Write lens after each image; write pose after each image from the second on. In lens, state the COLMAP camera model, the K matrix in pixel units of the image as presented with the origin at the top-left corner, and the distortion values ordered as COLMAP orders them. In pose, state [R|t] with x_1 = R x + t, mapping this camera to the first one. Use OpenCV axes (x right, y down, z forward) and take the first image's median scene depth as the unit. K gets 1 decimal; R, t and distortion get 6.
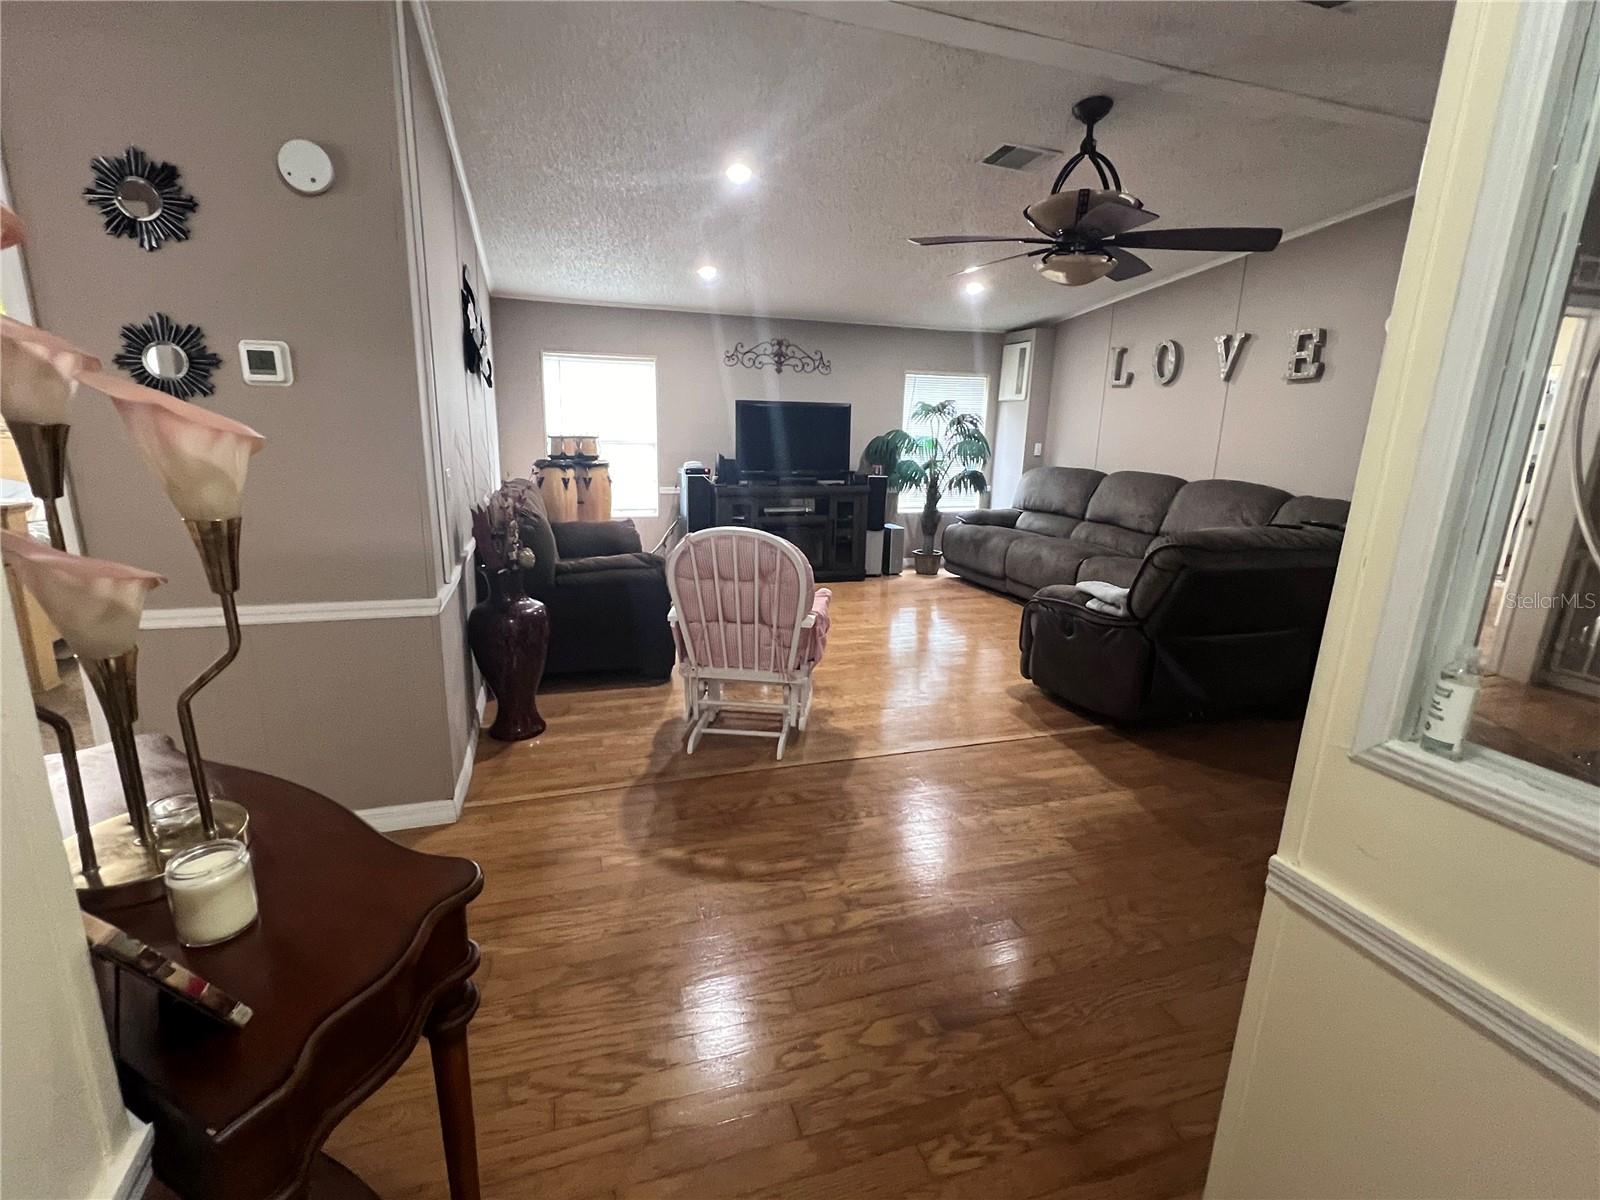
lens RADIAL K [[726.2, 0, 797.2], [0, 726.2, 601.0], [0, 0, 1]] dist [0.004134, 0.000564]
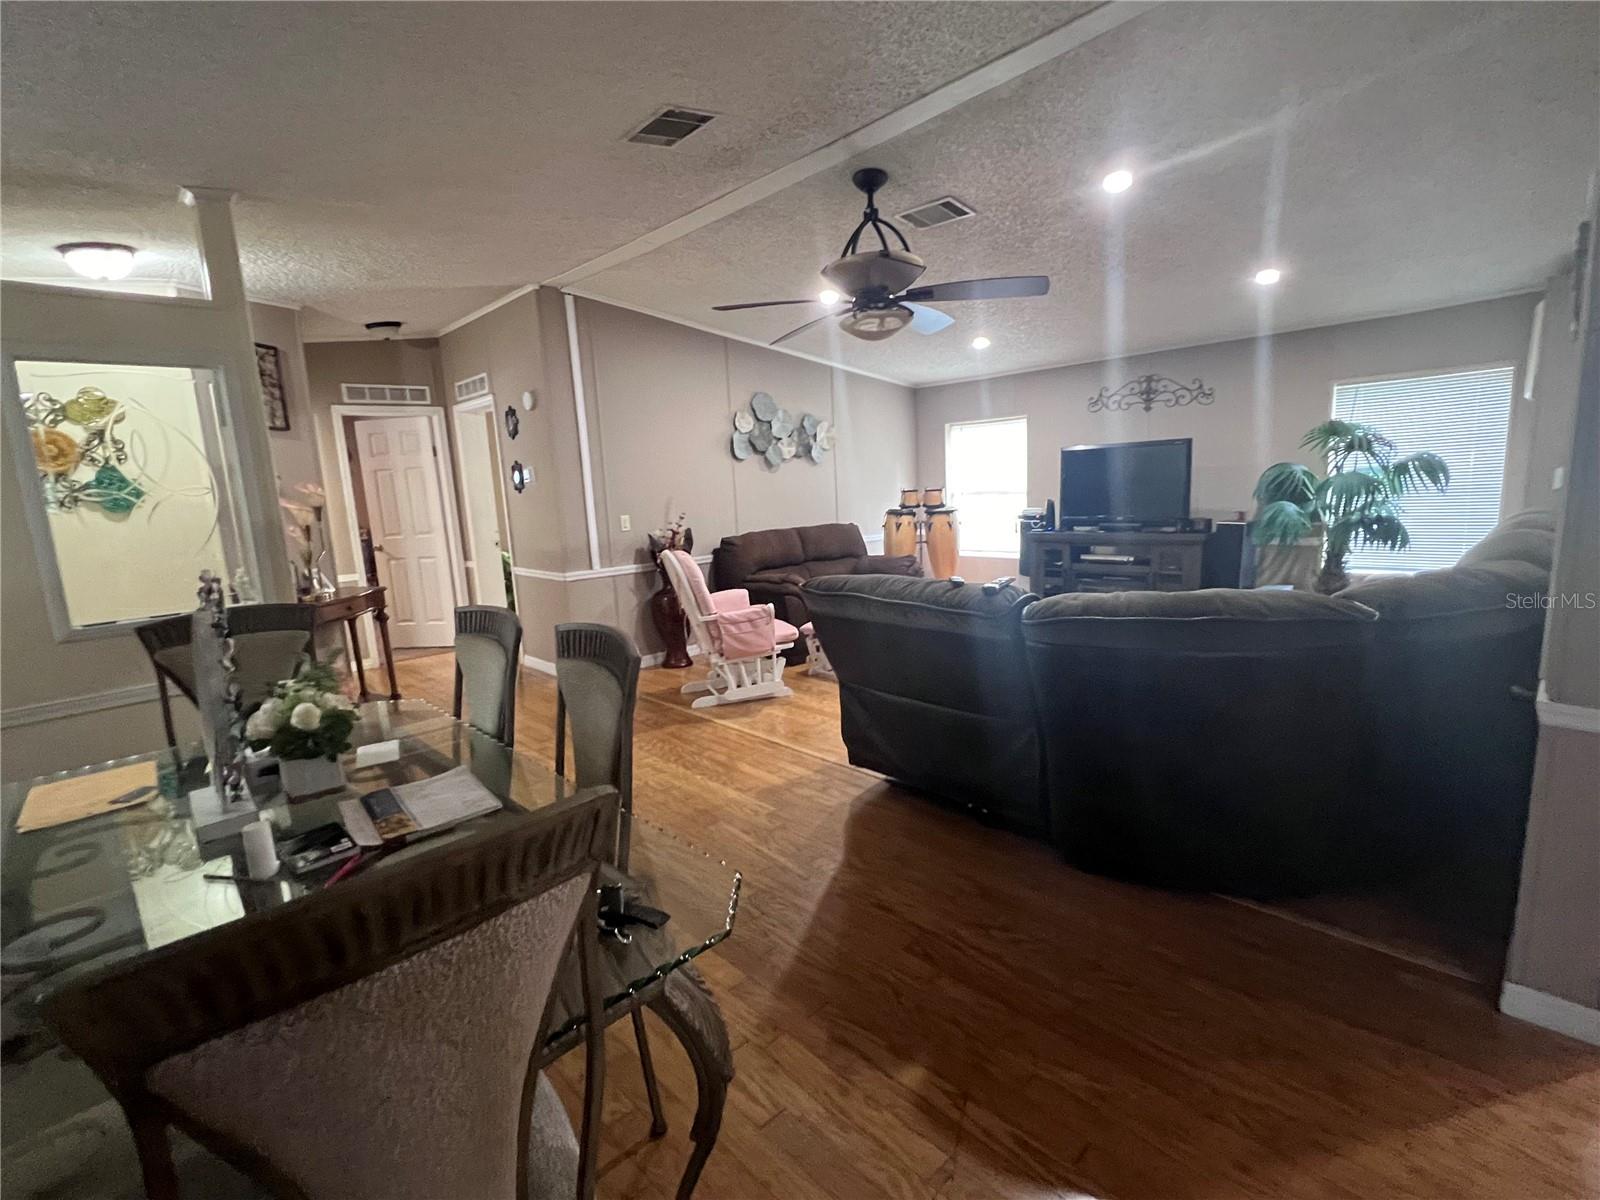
lens RADIAL K [[726.2, 0, 802.6], [0, 726.2, 595.9], [0, 0, 1]] dist [0.004134, 0.000564]
pose [[0.441523, 0.092788, -0.892439, 0.685990], [-0.158813, 0.987016, 0.024050, -0.038918], [0.883083, 0.131113, 0.450526, 0.251226]]
